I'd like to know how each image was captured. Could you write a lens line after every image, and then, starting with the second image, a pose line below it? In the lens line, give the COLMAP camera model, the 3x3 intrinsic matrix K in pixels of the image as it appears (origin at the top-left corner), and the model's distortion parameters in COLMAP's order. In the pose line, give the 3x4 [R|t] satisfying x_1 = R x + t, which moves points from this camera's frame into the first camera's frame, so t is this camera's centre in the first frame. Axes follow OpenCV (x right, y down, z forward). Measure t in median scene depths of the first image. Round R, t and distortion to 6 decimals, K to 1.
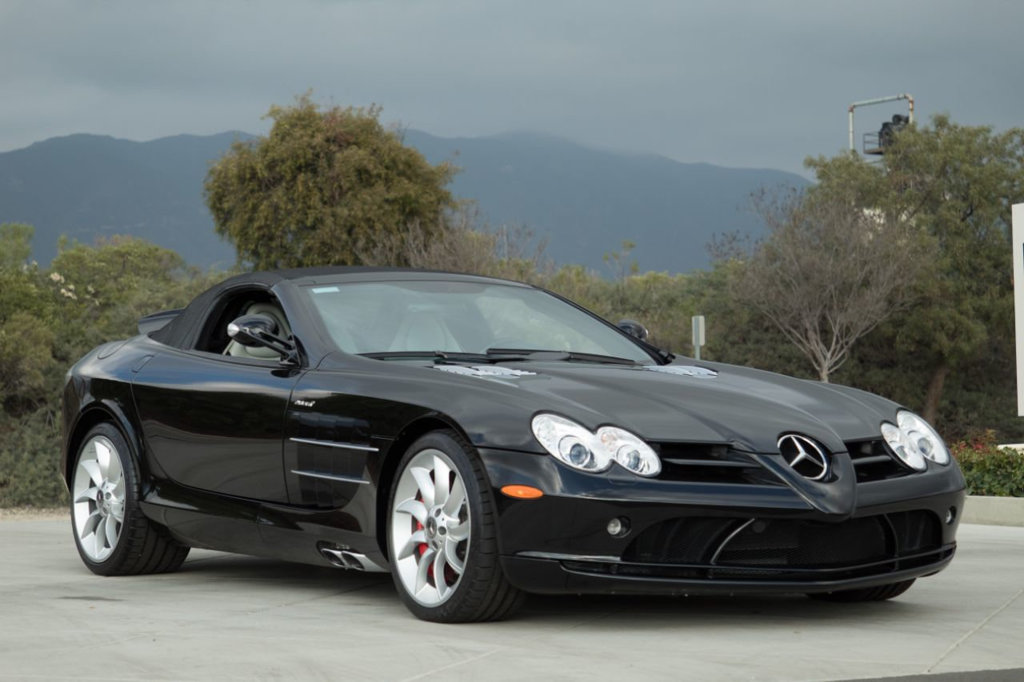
lens RADIAL K [[2904.9, 0, 512.0], [0, 2904.9, 341.0], [0, 0, 1]] dist [0.492051, -0.637934]
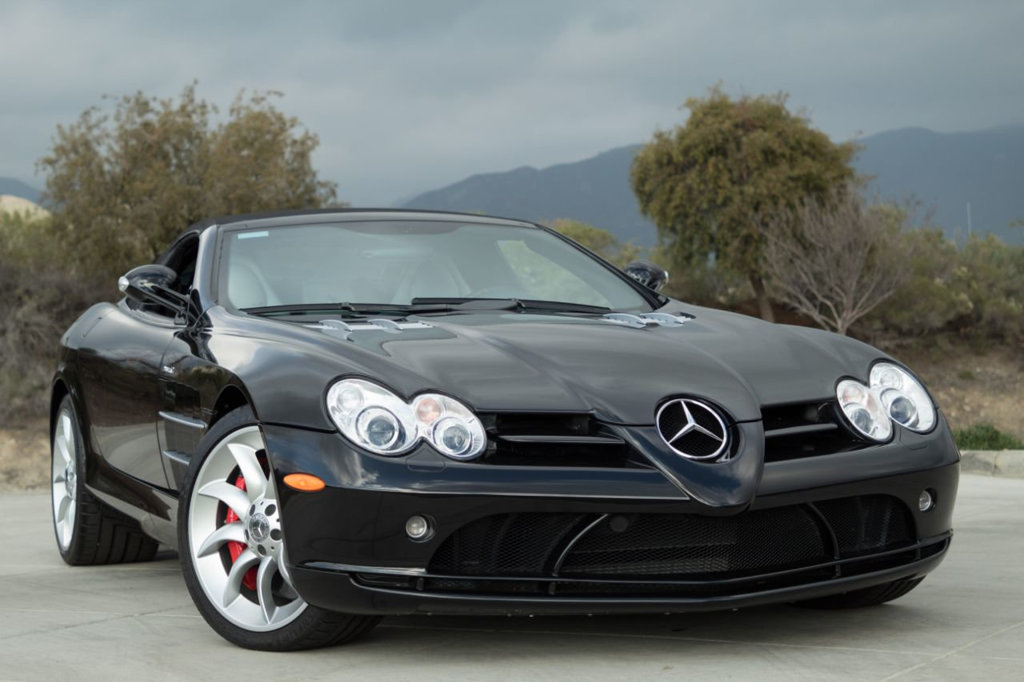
lens RADIAL K [[2388.5, 0, 512.0], [0, 2388.5, 341.0], [0, 0, 1]] dist [0.191874, 0.568636]
pose [[0.977205, -0.021177, -0.211238, 0.046843], [0.023592, 0.999682, 0.008922, 0.002757], [0.210982, -0.013702, 0.977394, 0.100644]]
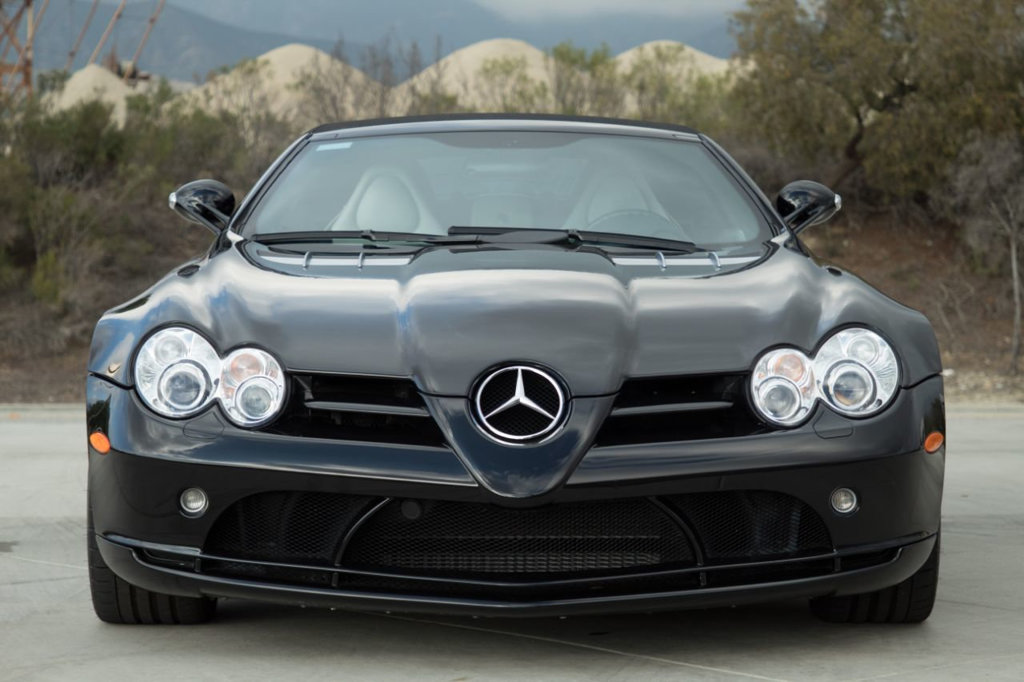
lens RADIAL K [[2876.1, 0, 443.8], [0, 2876.1, 398.2], [0, 0, 1]] dist [0.346113, -0.282194]
pose [[0.840930, 0.032466, -0.540169, 0.107150], [0.004045, 0.997794, 0.066267, -0.000586], [0.541128, -0.057911, 0.838944, 0.119966]]
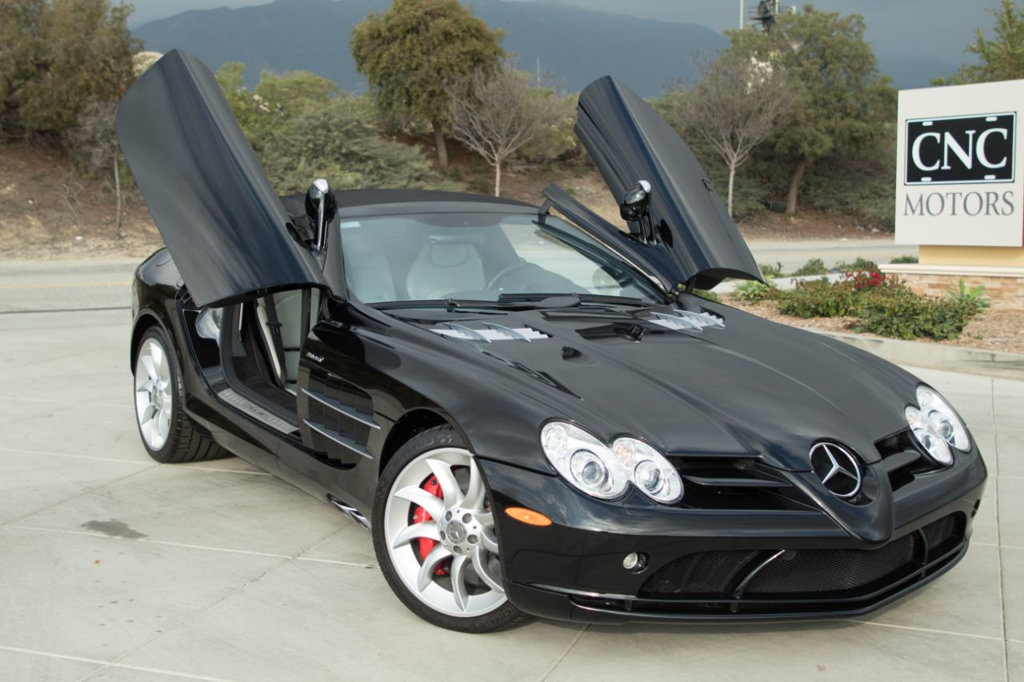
lens RADIAL K [[1577.5, 0, 512.0], [0, 1577.5, 341.0], [0, 0, 1]] dist [0.028138, 0.191577]
pose [[0.999614, 0.023030, -0.015551, 0.001275], [-0.020565, 0.989458, 0.143352, -0.017565], [0.018689, -0.142977, 0.989550, 0.131221]]
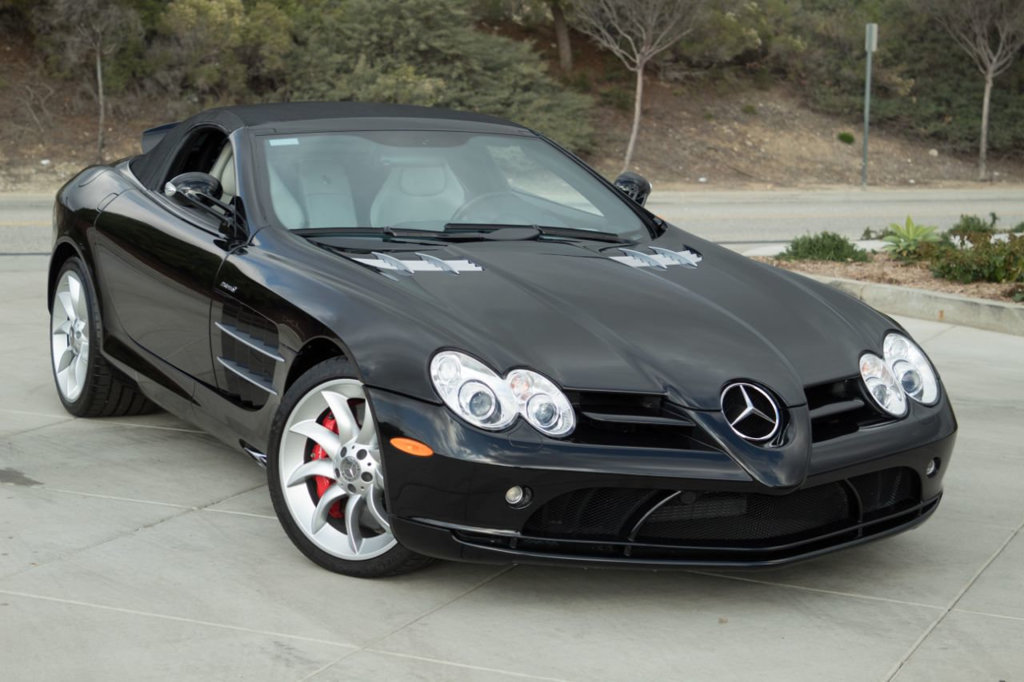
lens RADIAL K [[2388.5, 0, 512.0], [0, 2388.5, 341.0], [0, 0, 1]] dist [0.191874, 0.568636]
pose [[0.993903, 0.048957, -0.098790, 0.025063], [-0.033932, 0.988345, 0.148402, -0.020850], [0.104904, -0.144145, 0.983980, 0.078847]]
